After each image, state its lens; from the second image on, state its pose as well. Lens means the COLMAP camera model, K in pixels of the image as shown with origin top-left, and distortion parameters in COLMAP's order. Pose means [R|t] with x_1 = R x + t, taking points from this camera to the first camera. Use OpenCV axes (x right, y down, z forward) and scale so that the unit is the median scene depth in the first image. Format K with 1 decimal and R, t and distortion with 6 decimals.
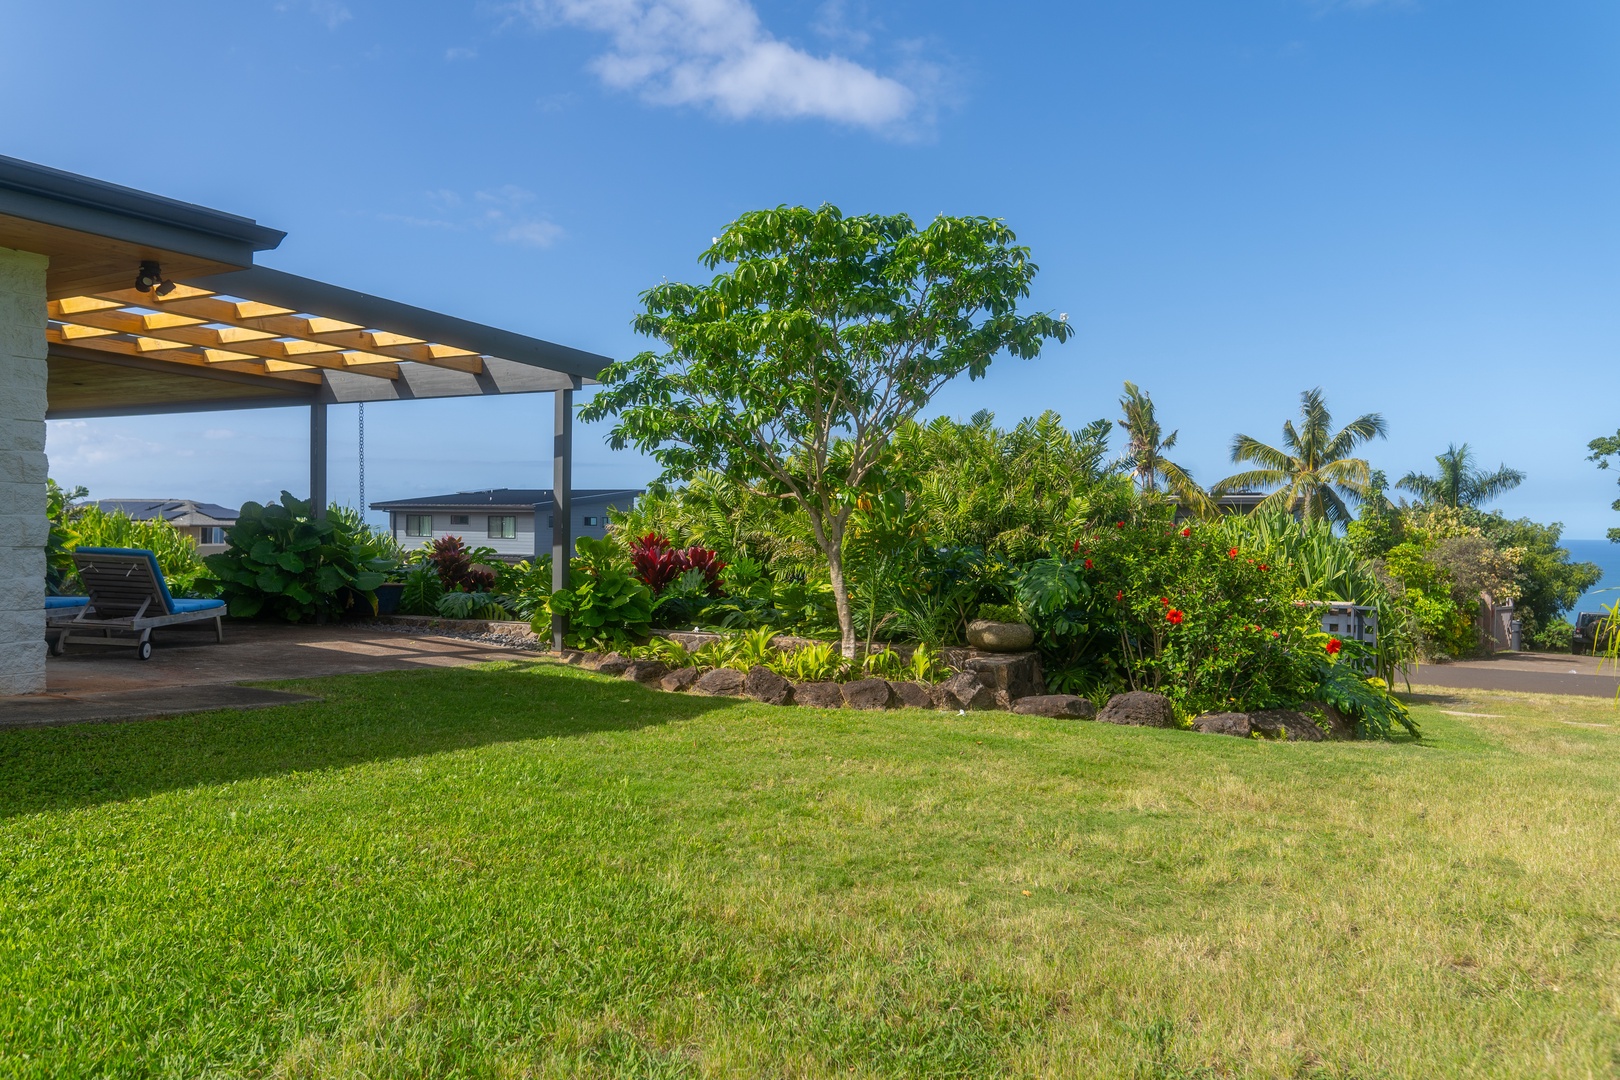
lens RADIAL K [[1113.8, 0, 810.0], [0, 1113.8, 540.0], [0, 0, 1]] dist [0.001632, -0.001562]
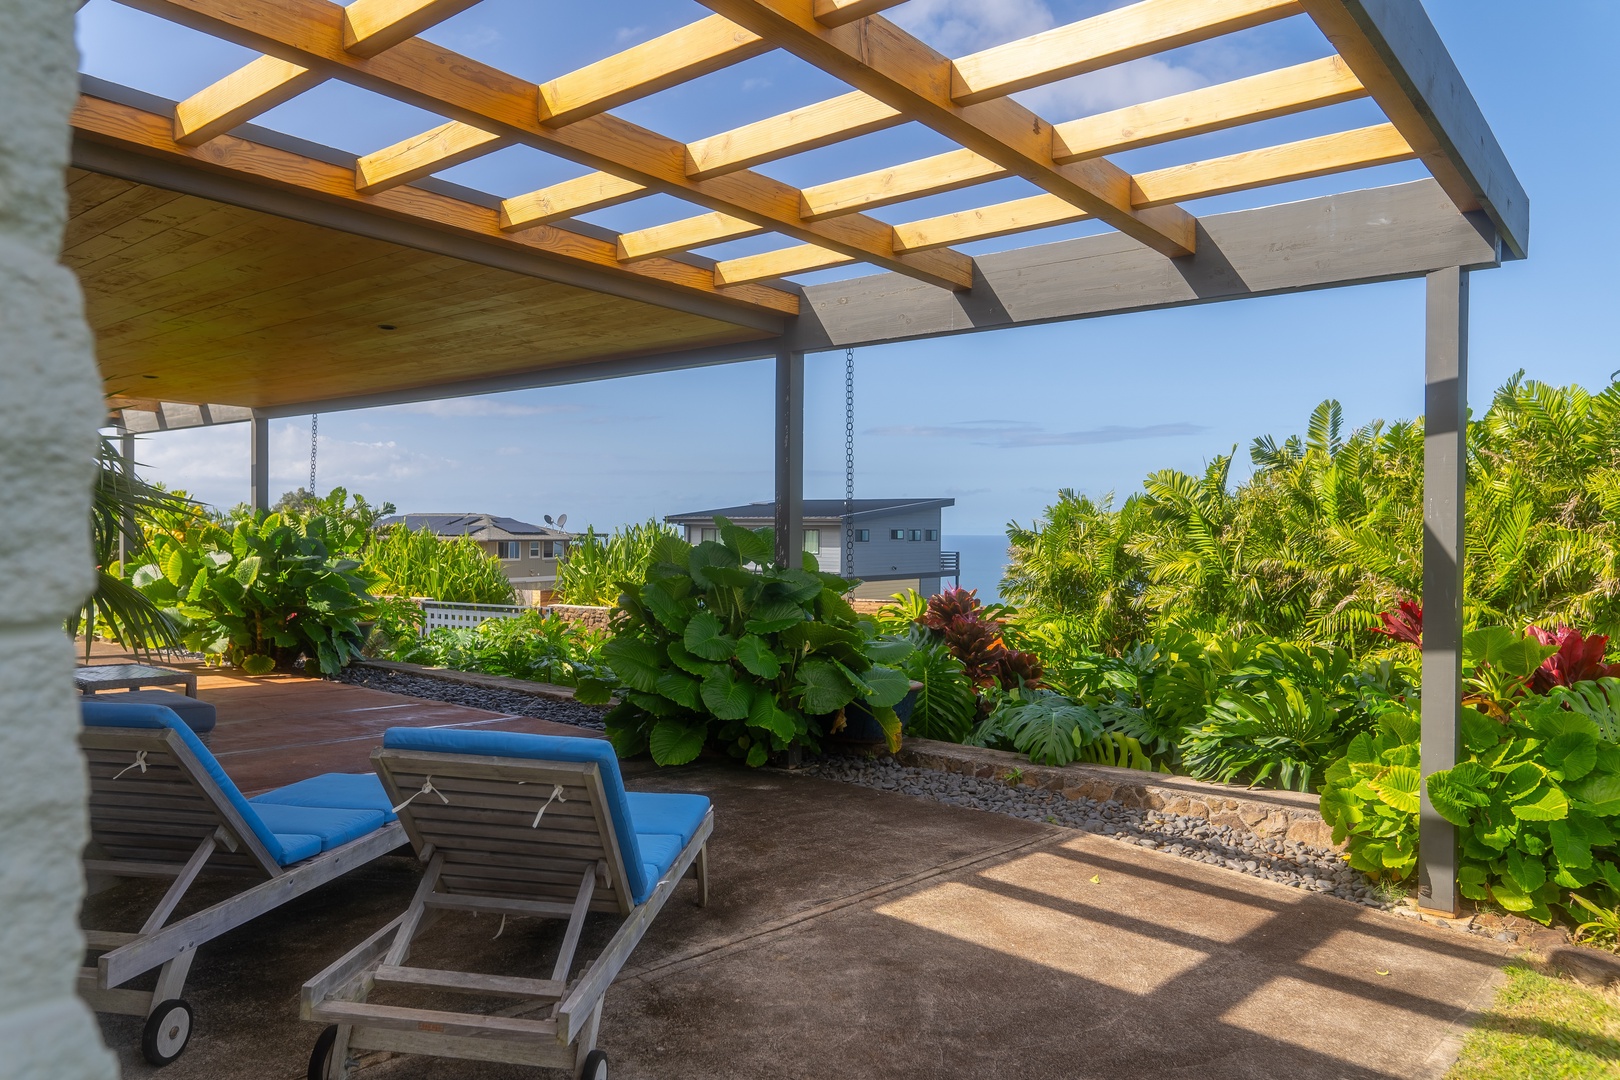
lens RADIAL K [[1113.8, 0, 810.0], [0, 1113.8, 540.0], [0, 0, 1]] dist [0.001632, -0.001562]
pose [[0.976599, -0.002920, -0.215048, -0.317309], [0.001570, 0.999978, -0.006448, -0.029152], [0.215062, 0.005960, 0.976582, 0.480936]]
